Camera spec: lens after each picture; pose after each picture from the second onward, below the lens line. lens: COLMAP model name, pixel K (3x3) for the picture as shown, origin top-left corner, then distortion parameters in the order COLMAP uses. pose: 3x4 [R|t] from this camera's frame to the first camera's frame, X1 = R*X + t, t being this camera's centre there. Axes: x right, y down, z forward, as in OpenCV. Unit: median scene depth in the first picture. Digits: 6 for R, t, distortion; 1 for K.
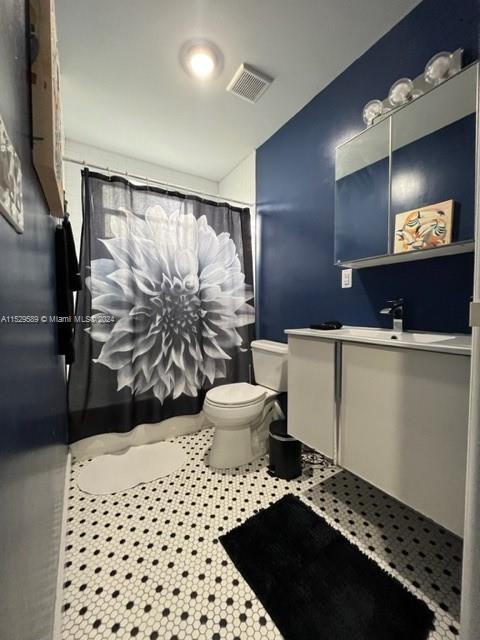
lens RADIAL K [[256.4, 0, 239.0], [0, 256.4, 321.7], [0, 0, 1]] dist [-0.004138, 0.001124]
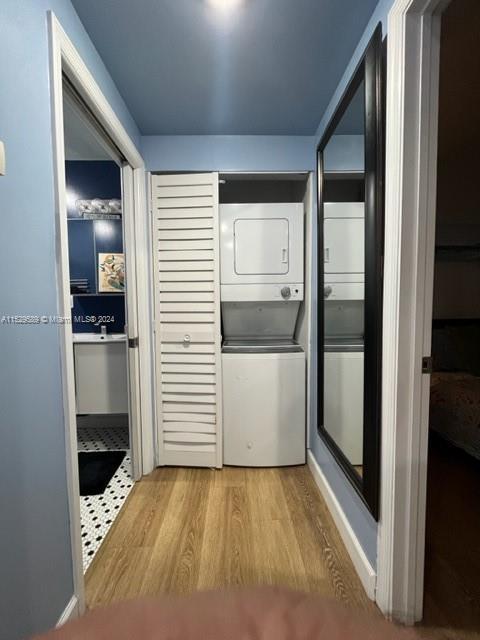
lens RADIAL K [[256.4, 0, 240.9], [0, 256.4, 323.1], [0, 0, 1]] dist [-0.004138, 0.001124]
pose [[0.503951, -0.051703, 0.862183, -0.453336], [0.044366, 0.998439, 0.033942, -0.058390], [-0.862592, 0.021147, 0.505458, -0.756627]]
